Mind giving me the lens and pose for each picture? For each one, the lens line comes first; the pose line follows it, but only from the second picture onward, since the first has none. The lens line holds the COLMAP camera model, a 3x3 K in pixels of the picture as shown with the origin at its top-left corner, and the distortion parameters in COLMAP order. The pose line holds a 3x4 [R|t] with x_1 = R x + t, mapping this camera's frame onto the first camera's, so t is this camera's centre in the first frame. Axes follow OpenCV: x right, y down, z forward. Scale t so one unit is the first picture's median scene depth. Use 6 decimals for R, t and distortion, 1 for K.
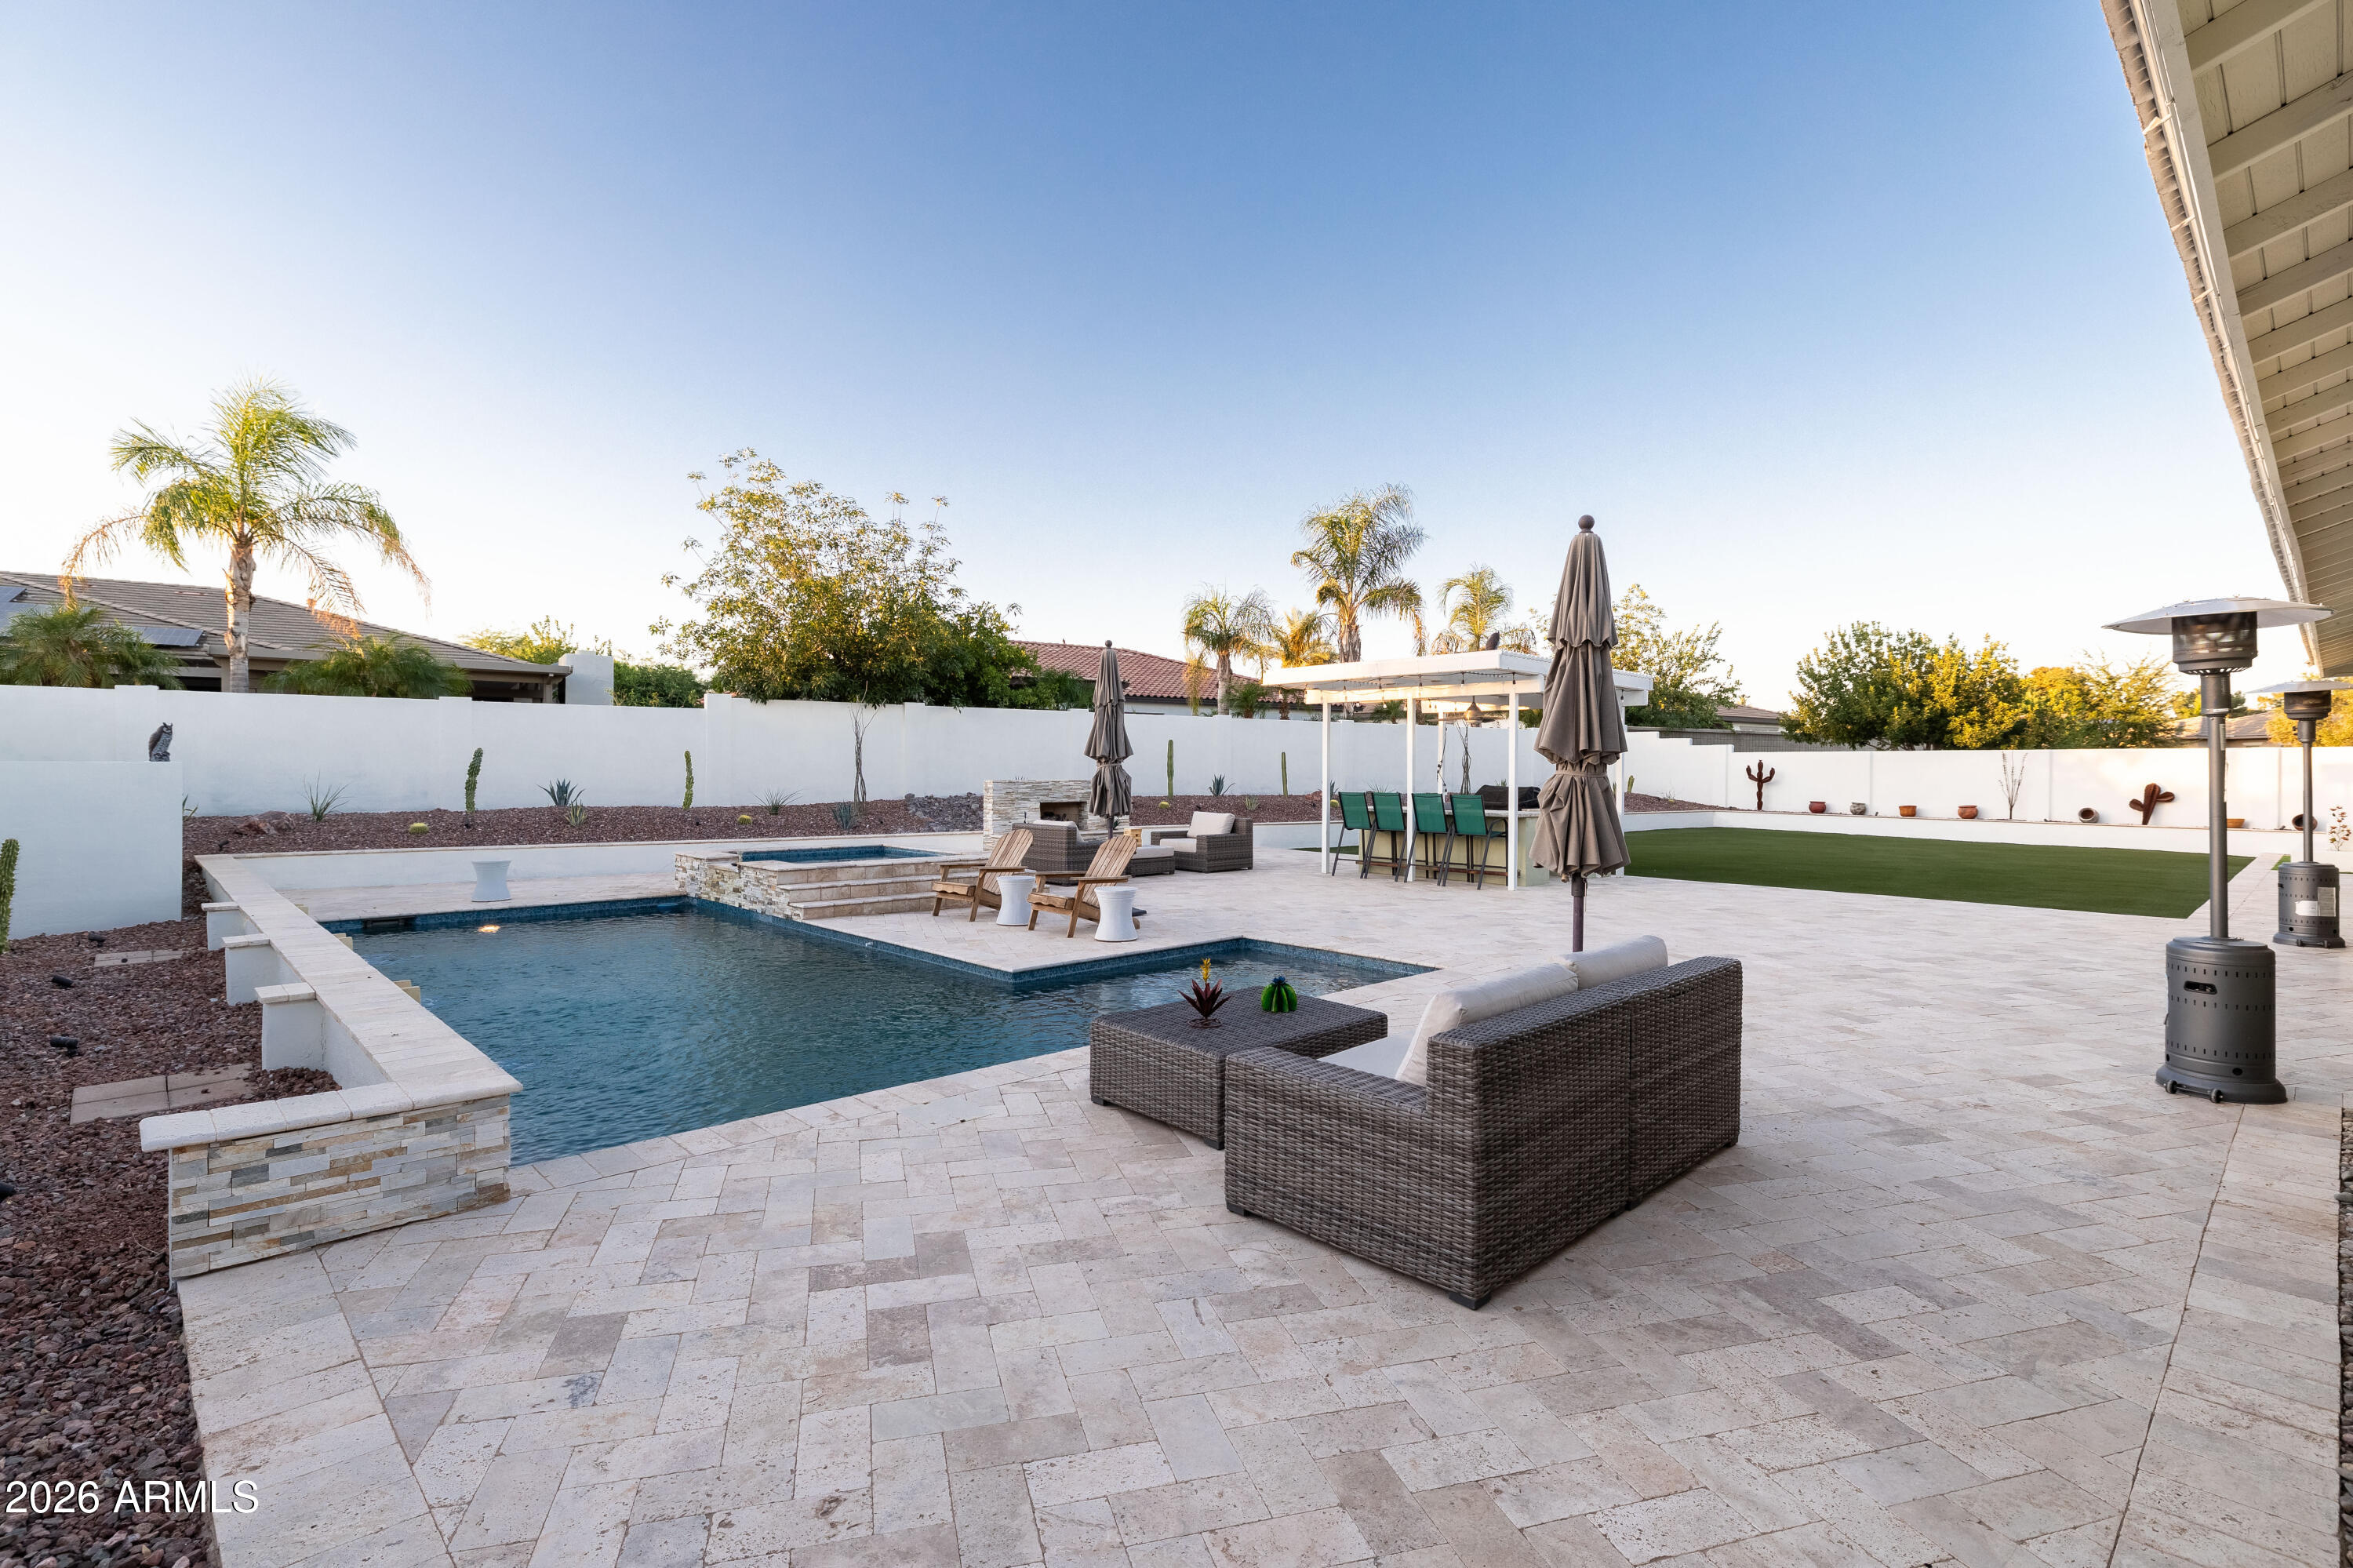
lens RADIAL K [[1110.9, 0, 1178.1], [0, 1110.9, 765.8], [0, 0, 1]] dist [0.005096, 0.001931]
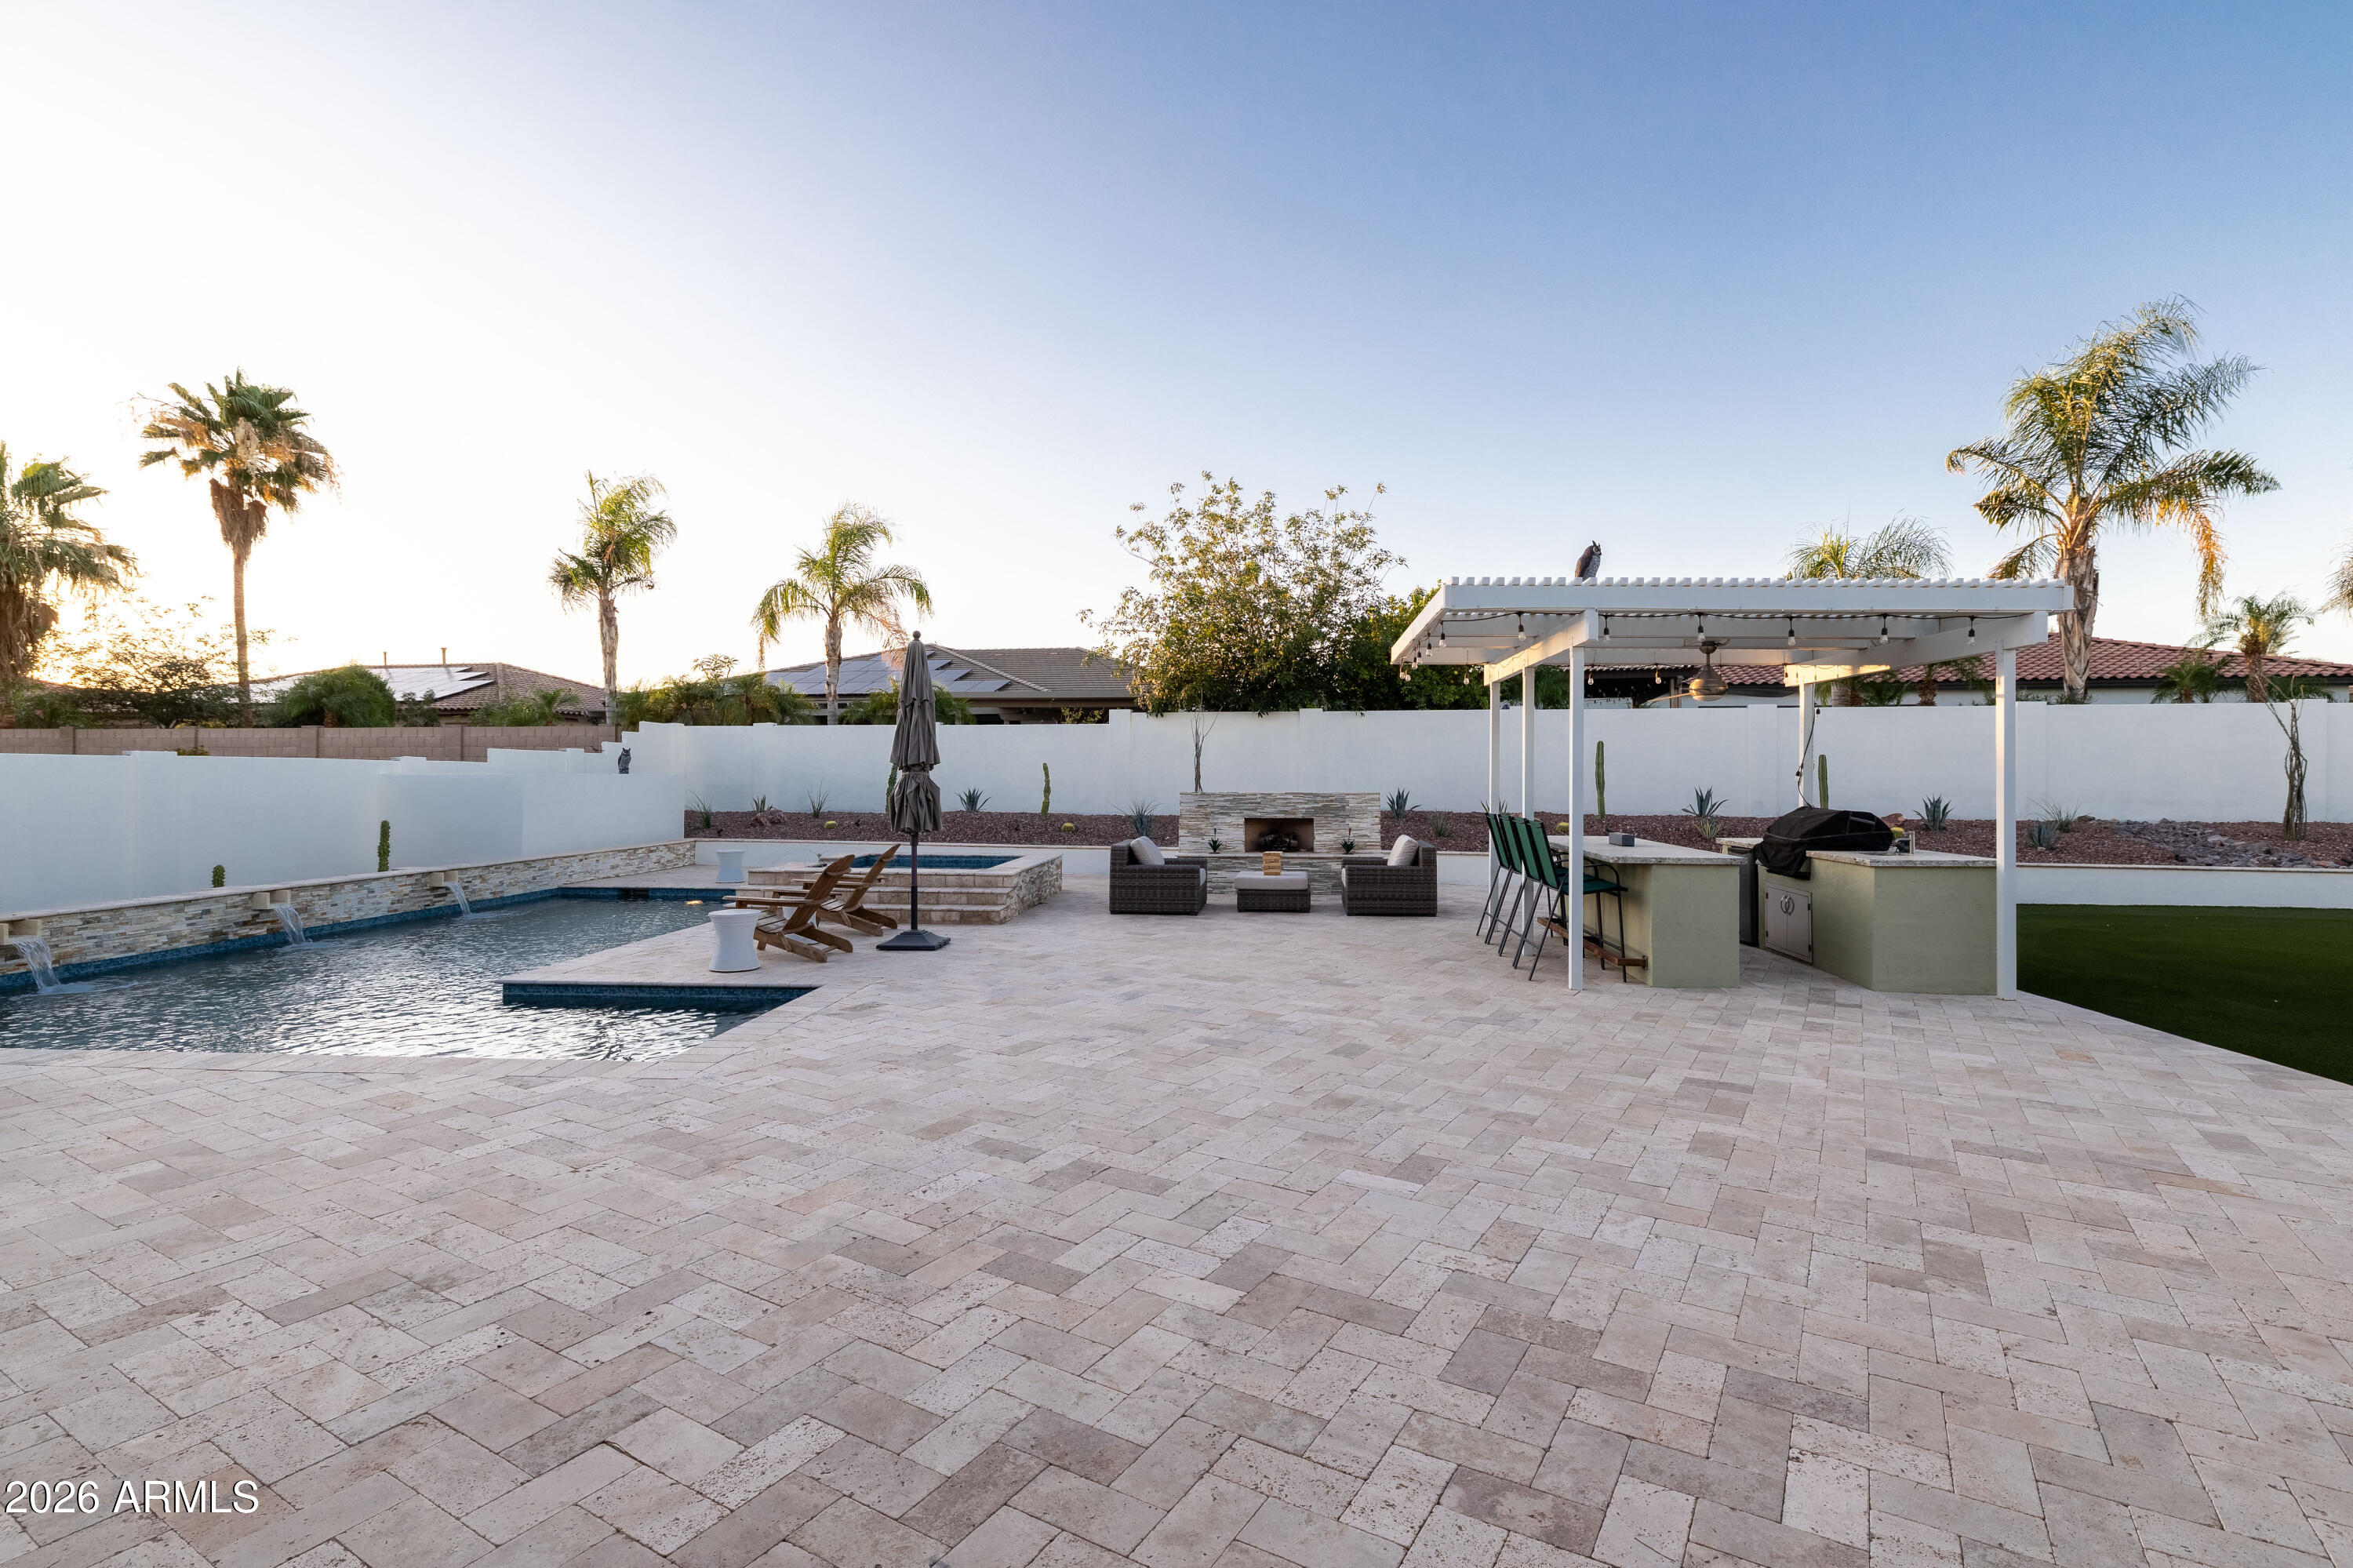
lens RADIAL K [[1110.9, 0, 1179.7], [0, 1110.9, 787.8], [0, 0, 1]] dist [0.005096, 0.001931]
pose [[0.677203, 0.005783, -0.735773, 0.402278], [0.001409, 0.999957, 0.009156, 0.001226], [0.735795, -0.007237, 0.677166, 0.303846]]
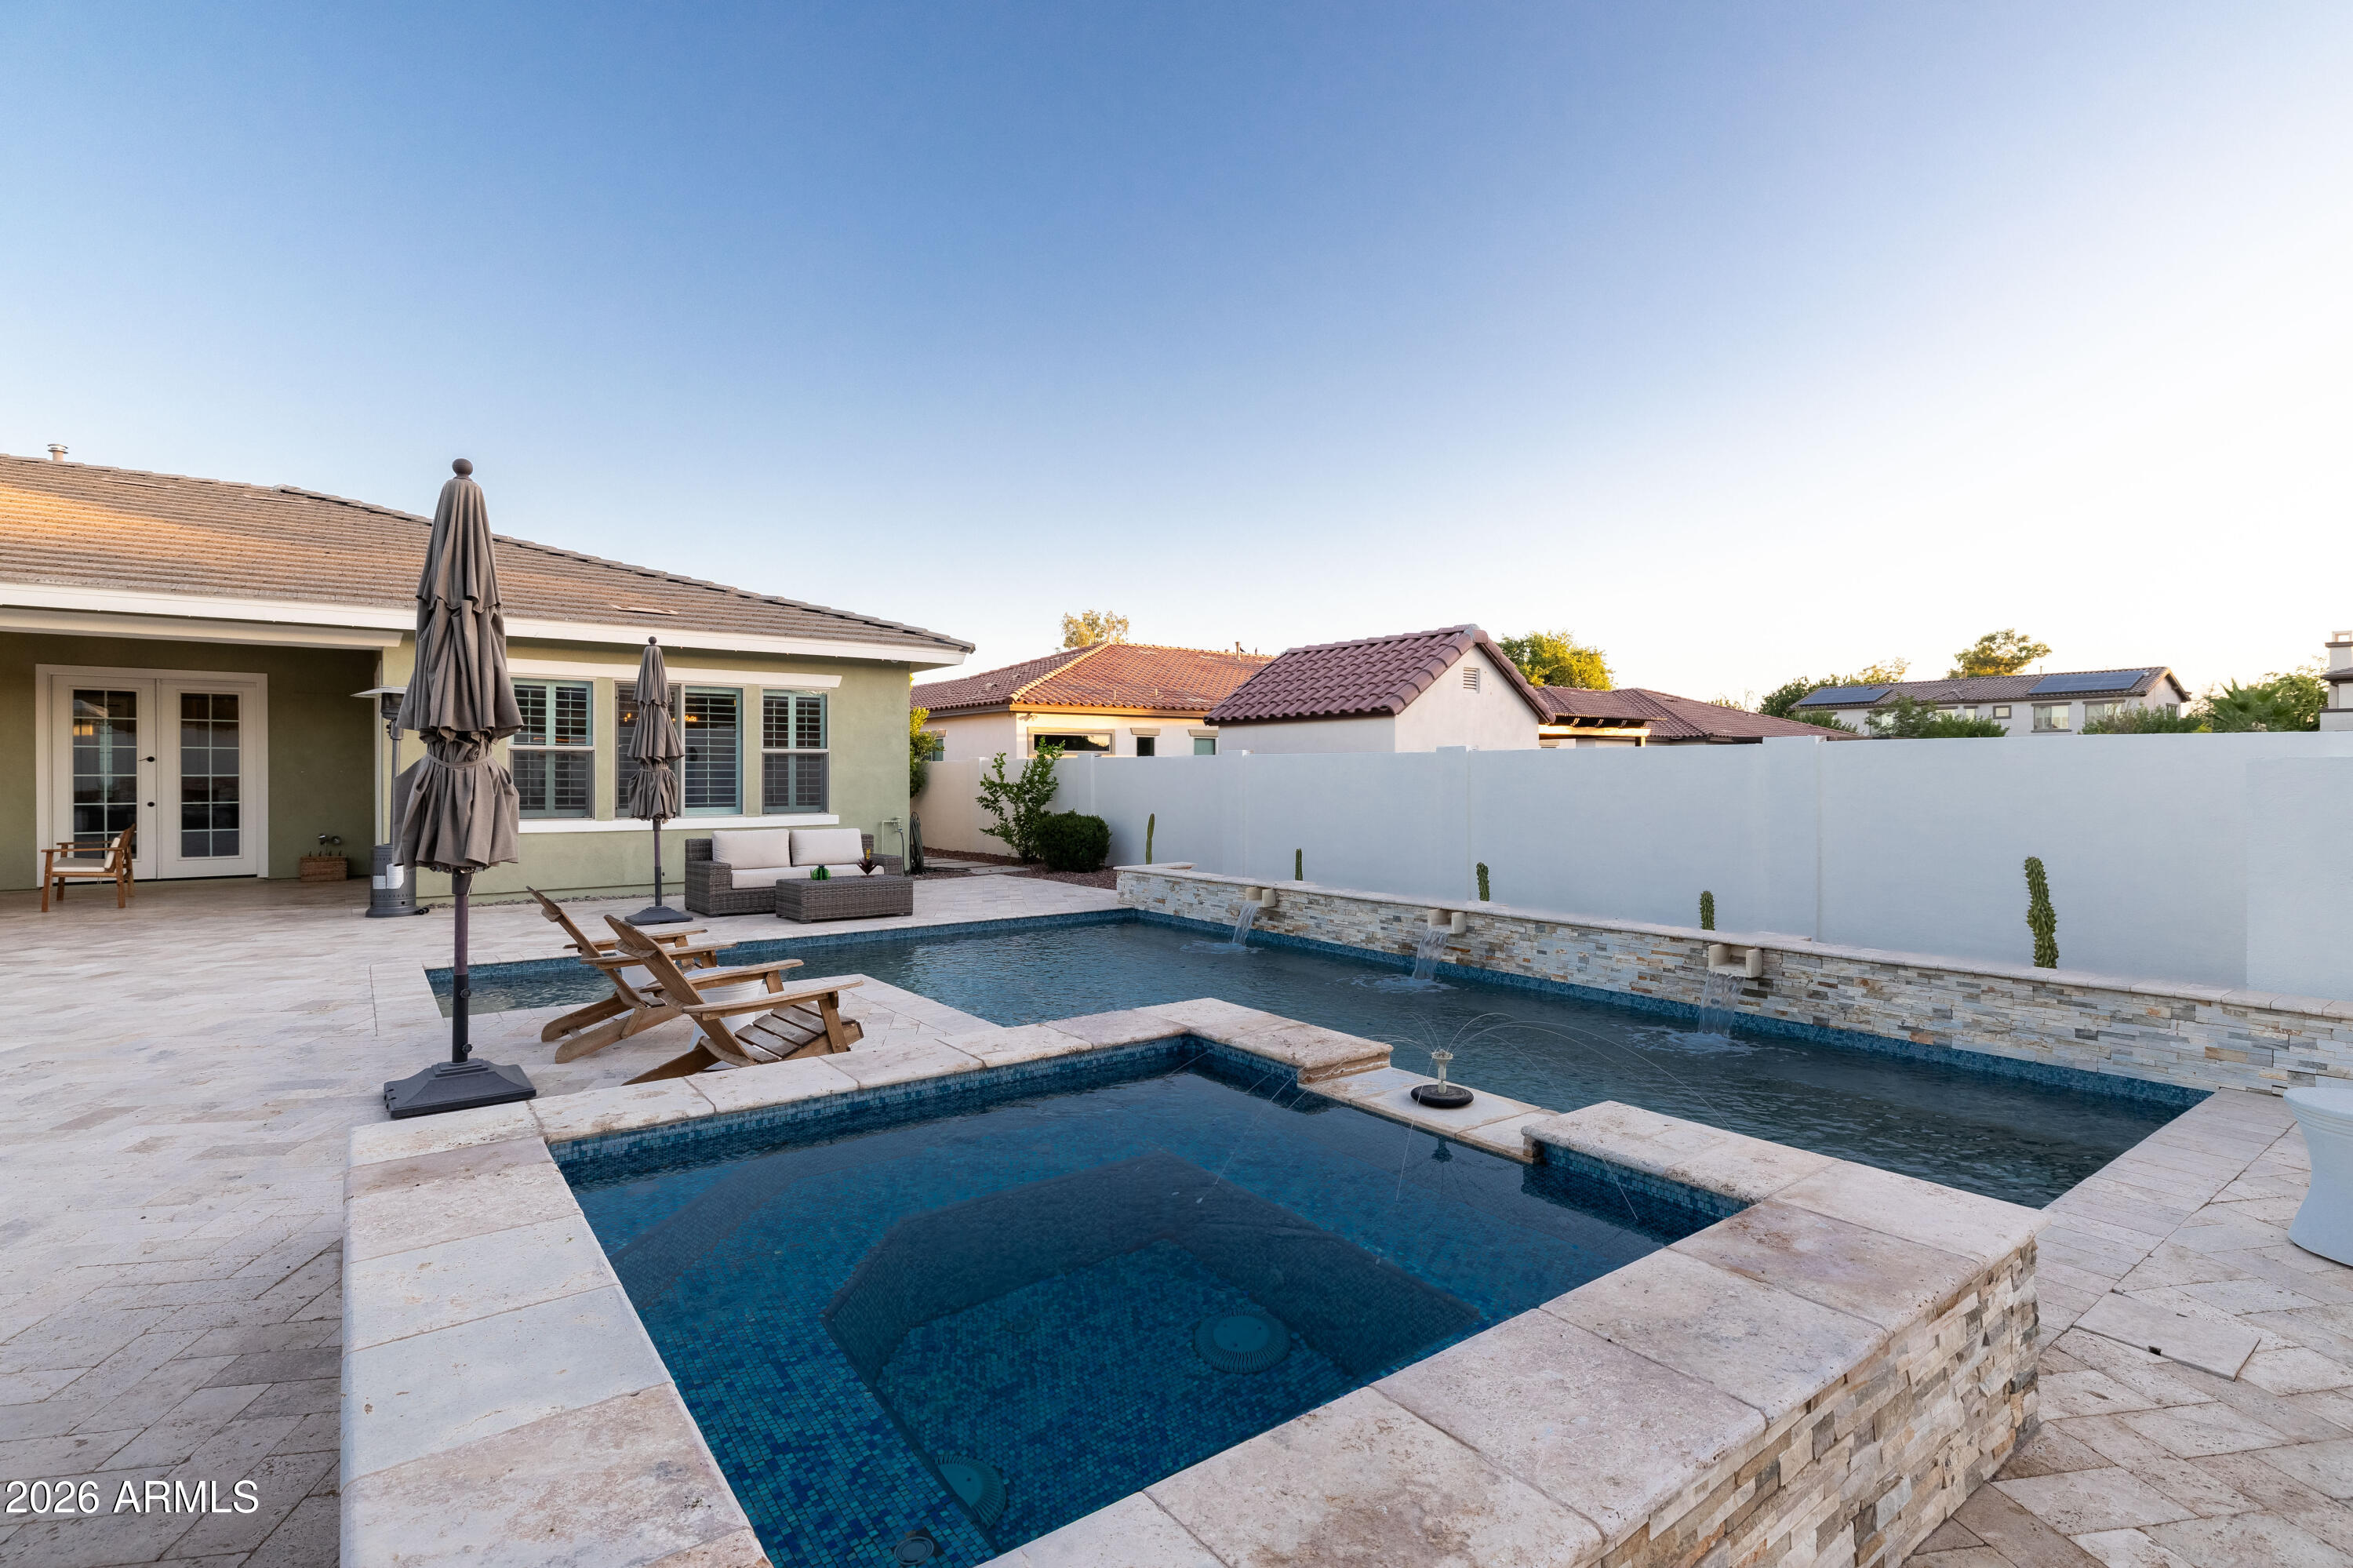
lens RADIAL K [[1110.9, 0, 1172.3], [0, 1110.9, 783.1], [0, 0, 1]] dist [0.005096, 0.001931]
pose [[-0.994111, -0.010092, 0.107898, -0.076563], [-0.009871, 0.999948, 0.002583, 0.004663], [-0.107918, 0.001503, -0.994159, 0.669293]]
